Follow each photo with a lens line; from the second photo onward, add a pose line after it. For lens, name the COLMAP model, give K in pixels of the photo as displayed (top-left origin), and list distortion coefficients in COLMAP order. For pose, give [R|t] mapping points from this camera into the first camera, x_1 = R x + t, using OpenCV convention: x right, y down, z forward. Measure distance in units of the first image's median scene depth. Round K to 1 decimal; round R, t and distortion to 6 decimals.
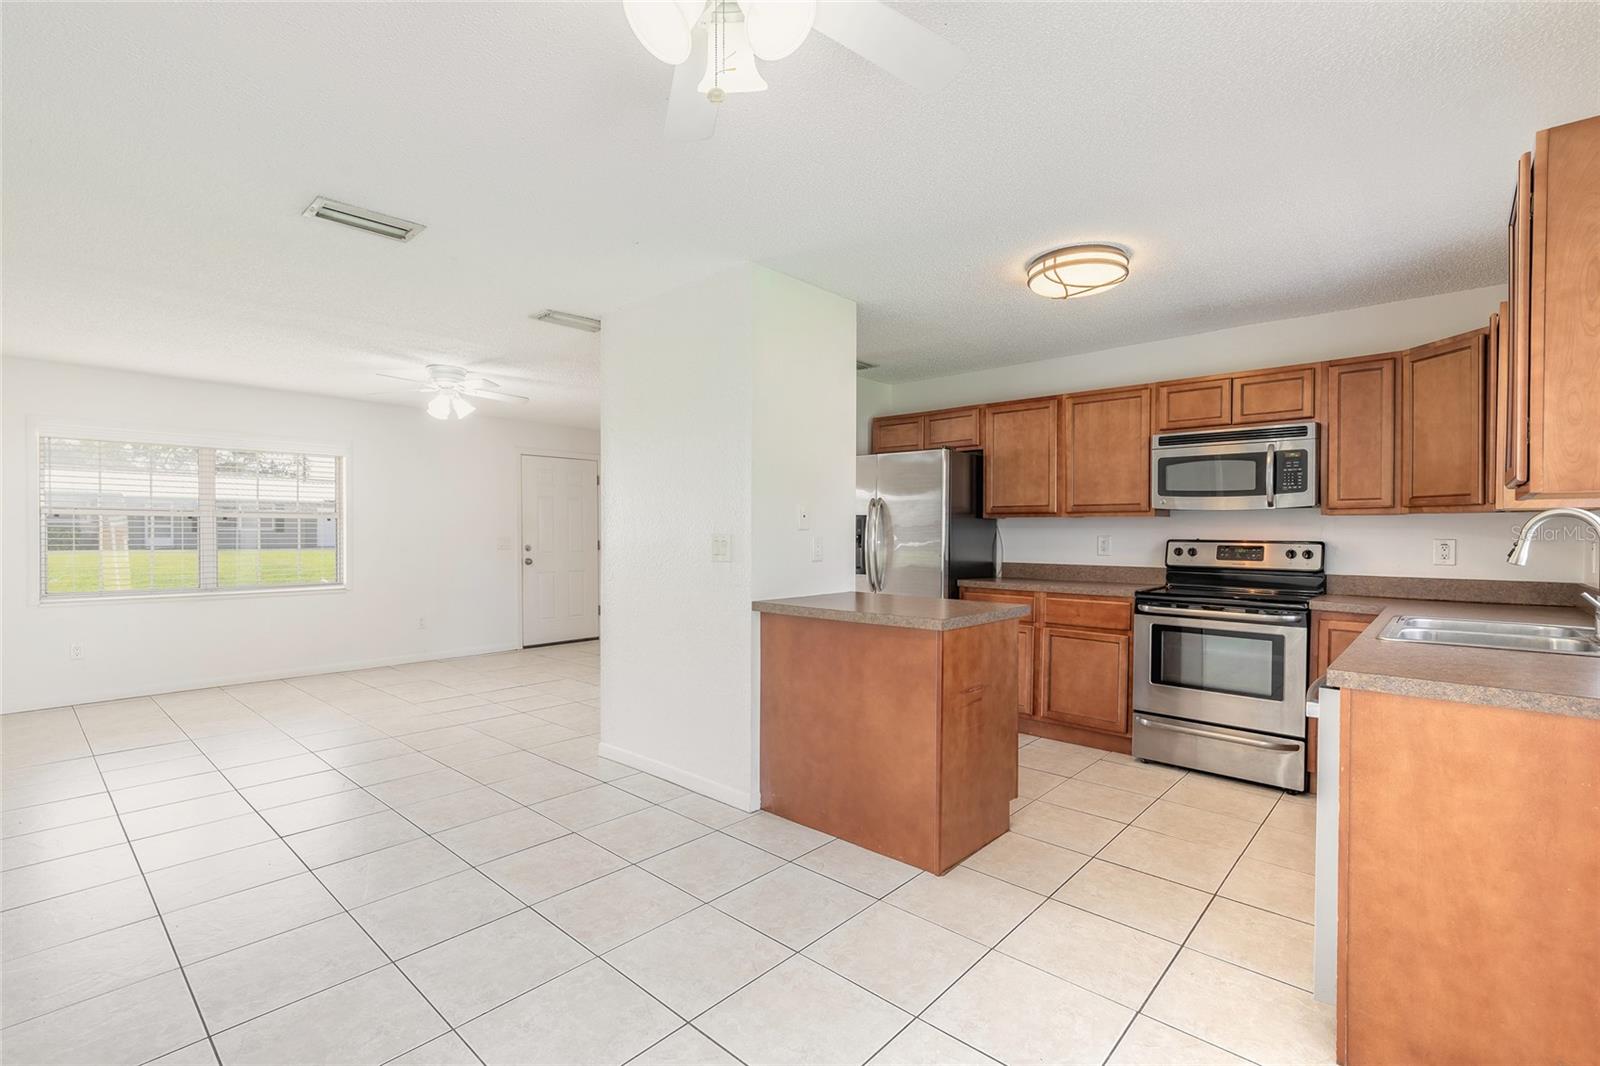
lens RADIAL K [[722.7, 0, 797.6], [0, 722.7, 536.2], [0, 0, 1]] dist [0.012802, -0.003248]
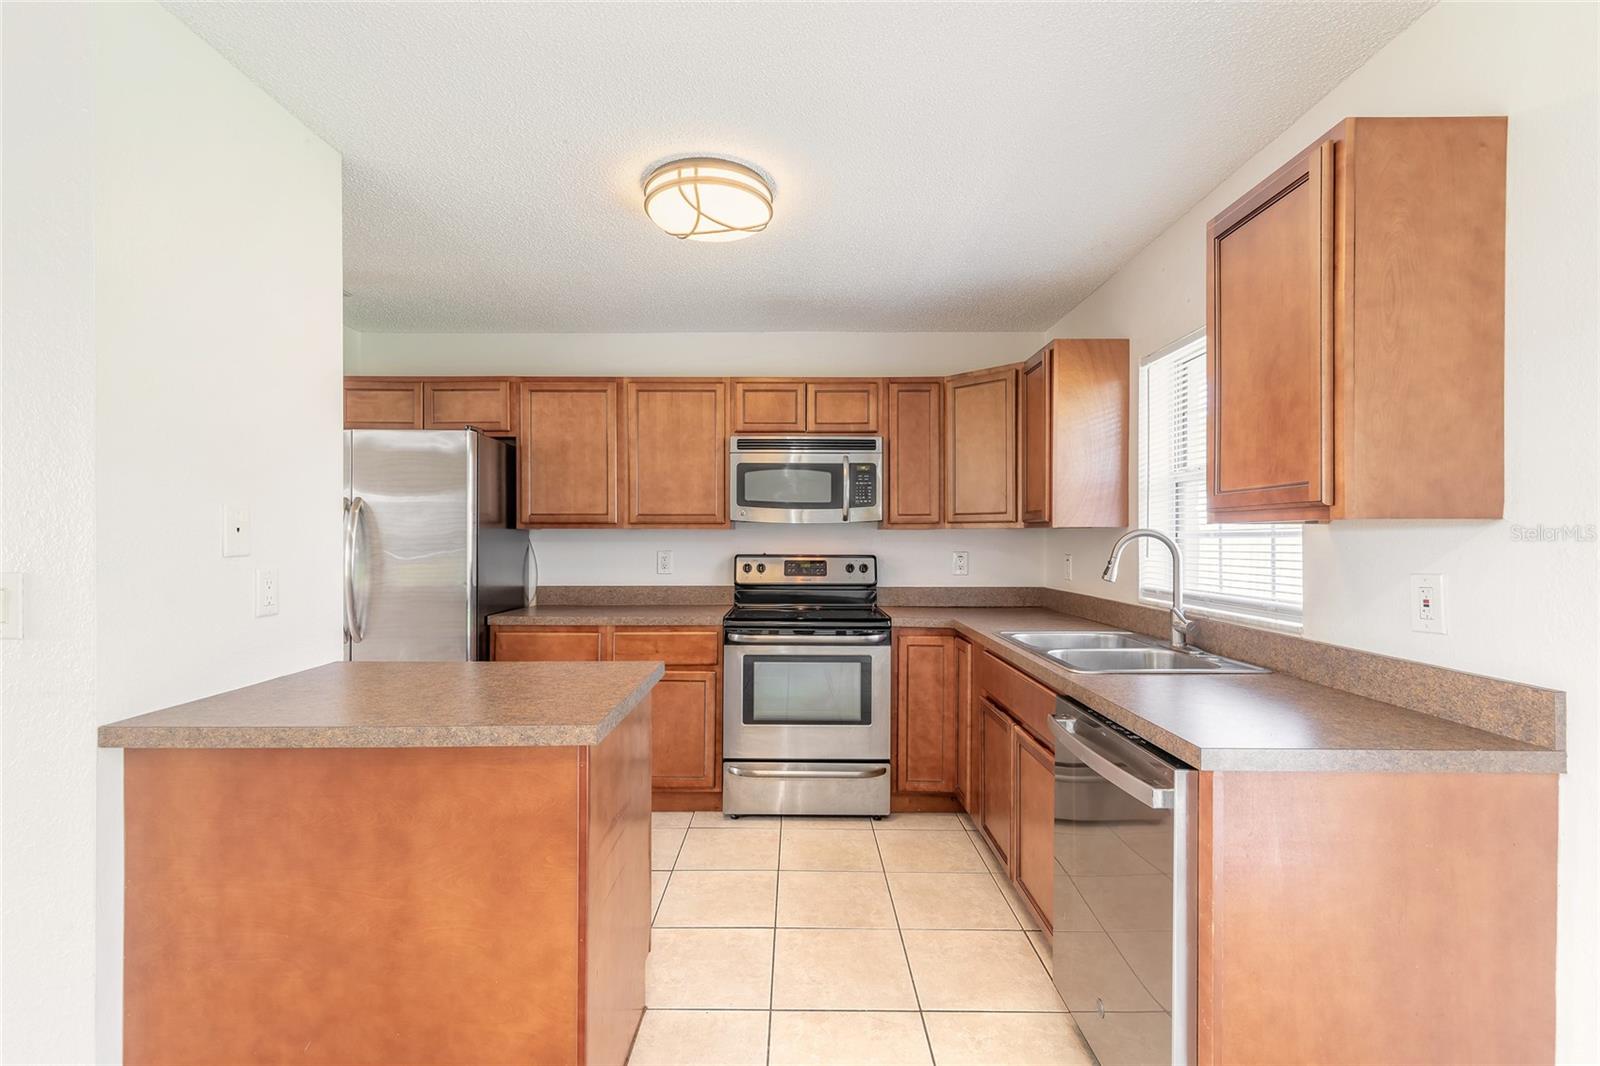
lens RADIAL K [[722.7, 0, 797.6], [0, 722.7, 536.9], [0, 0, 1]] dist [0.012802, -0.003248]
pose [[0.742729, -0.004084, 0.669580, -0.038911], [0.007880, 0.999965, -0.002643, -0.017579], [-0.669546, 0.007239, 0.742736, 0.343548]]
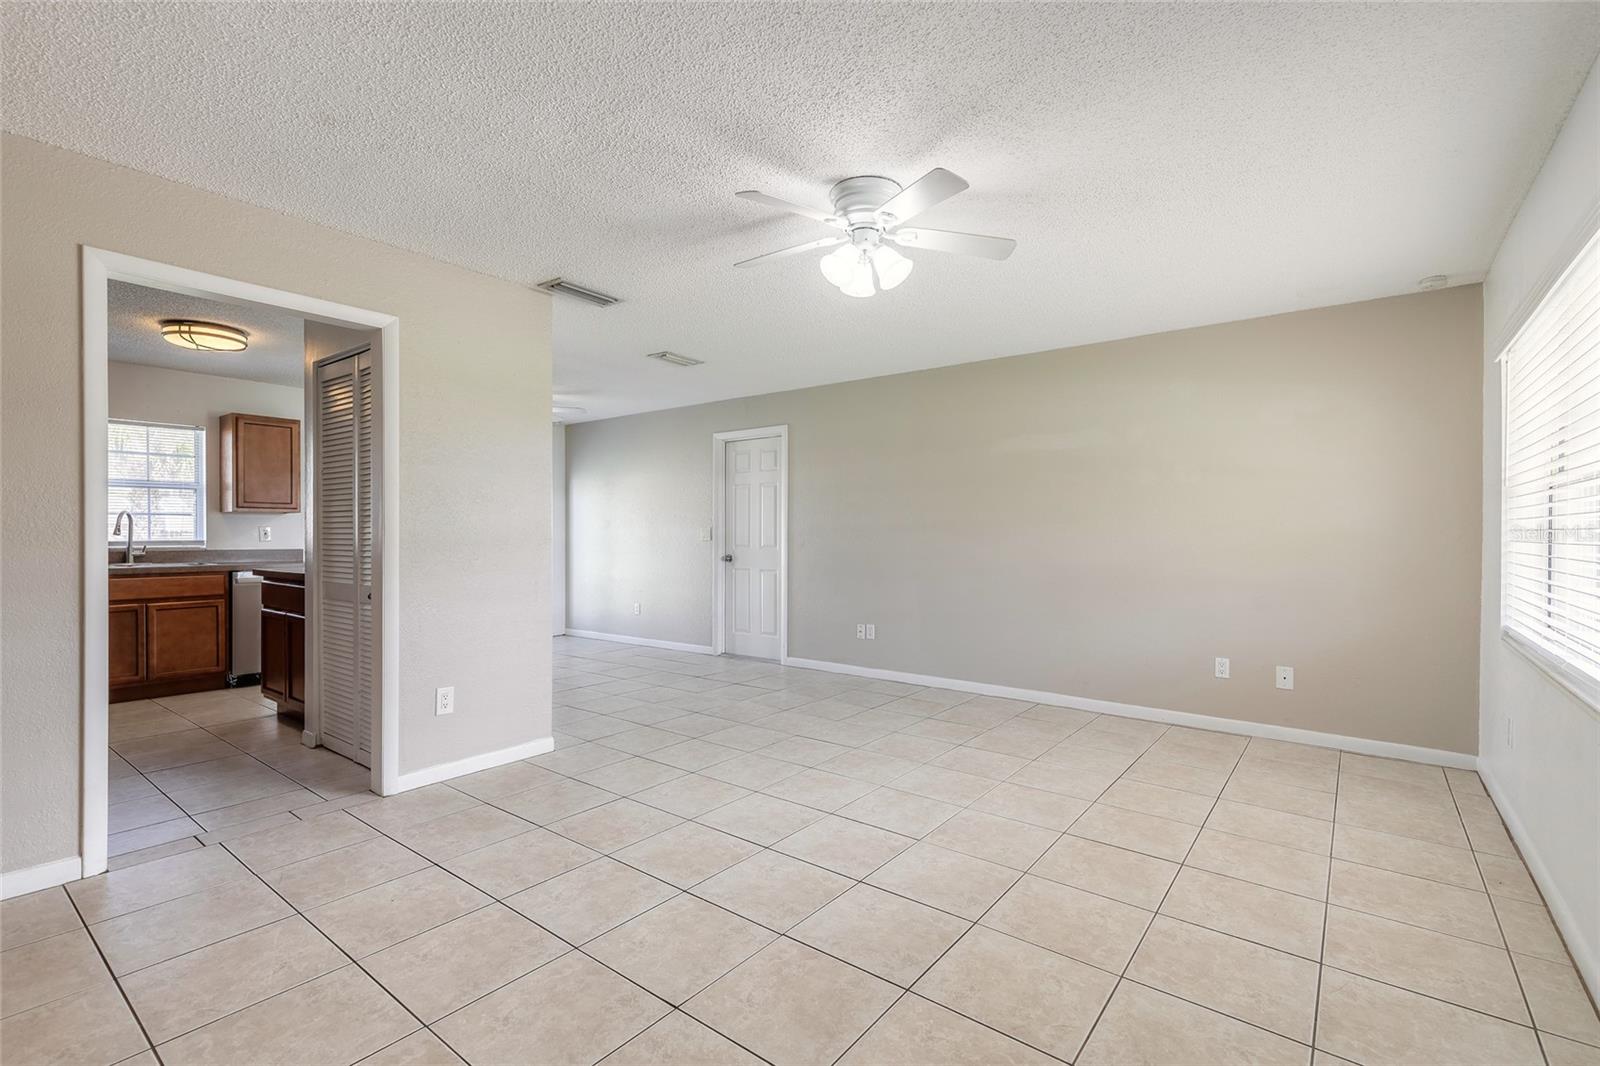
lens RADIAL K [[722.7, 0, 791.8], [0, 722.7, 536.7], [0, 0, 1]] dist [0.012802, -0.003248]
pose [[-0.997168, -0.006722, -0.074906, -0.424861], [-0.007535, 0.999916, 0.010582, -0.002037], [0.074829, 0.011117, -0.997134, 1.732622]]
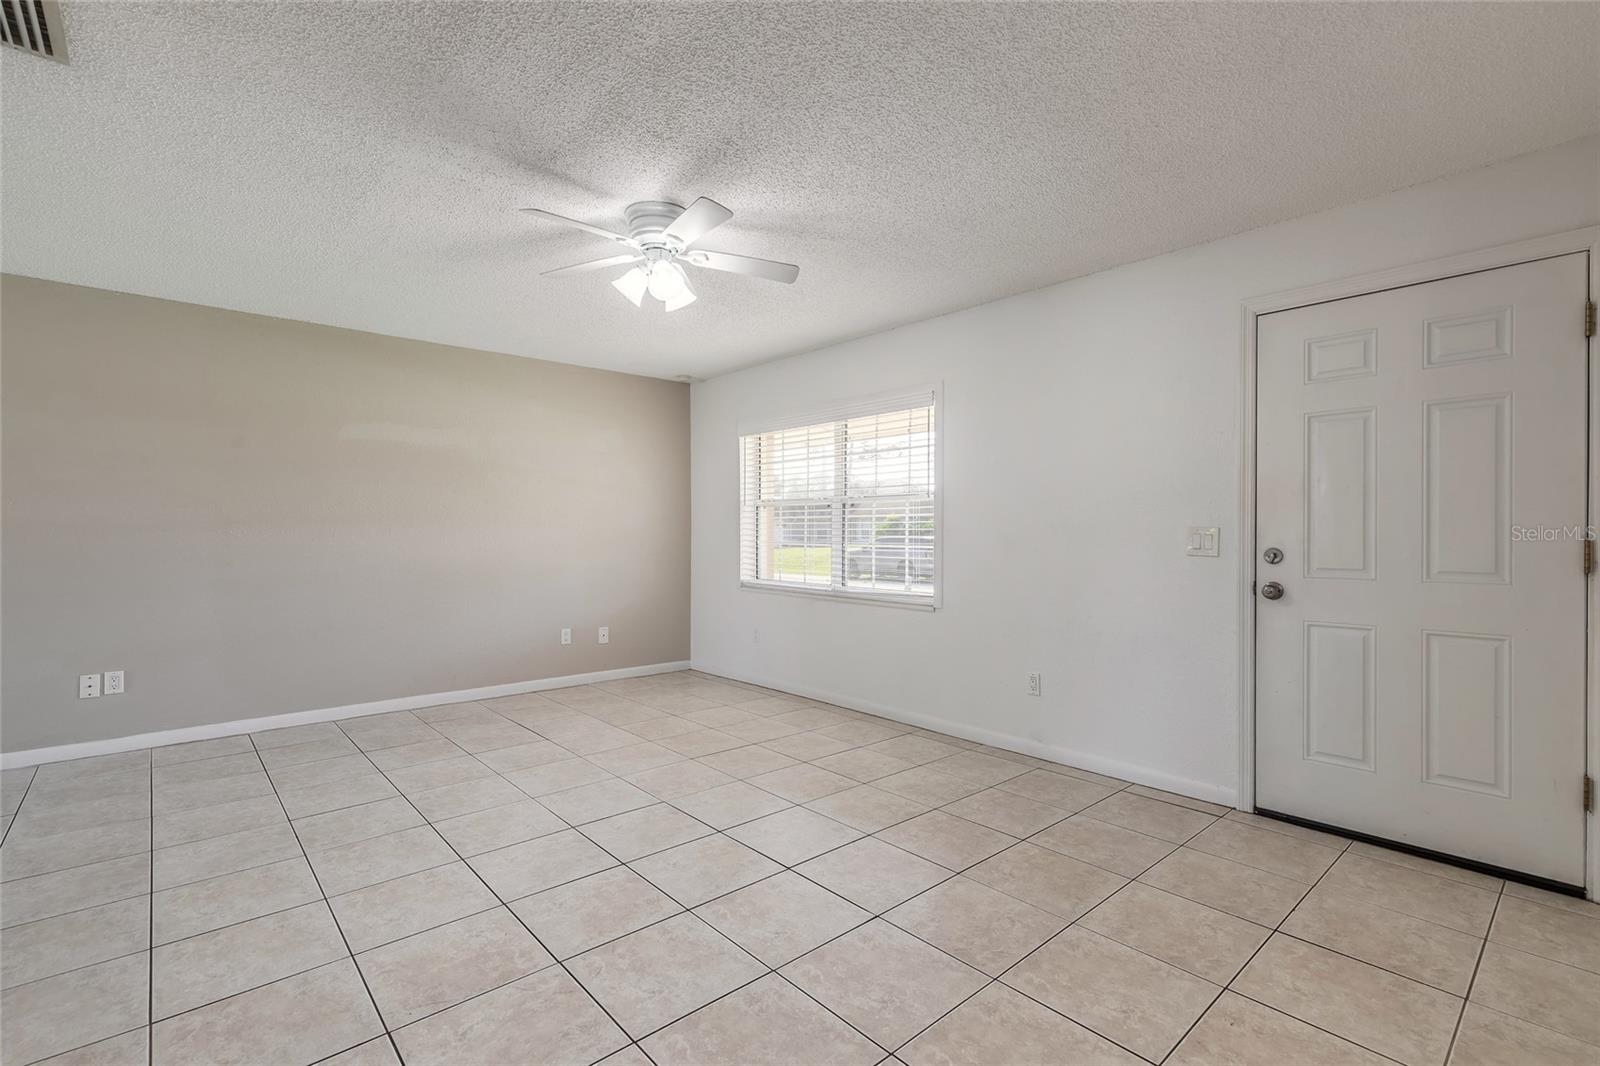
lens RADIAL K [[722.7, 0, 802.0], [0, 722.7, 533.6], [0, 0, 1]] dist [0.012802, -0.003248]
pose [[-0.100245, -0.000385, -0.994963, 0.066583], [-0.007262, 0.999974, 0.000345, 0.001639], [0.994936, 0.007260, -0.100245, 1.356169]]
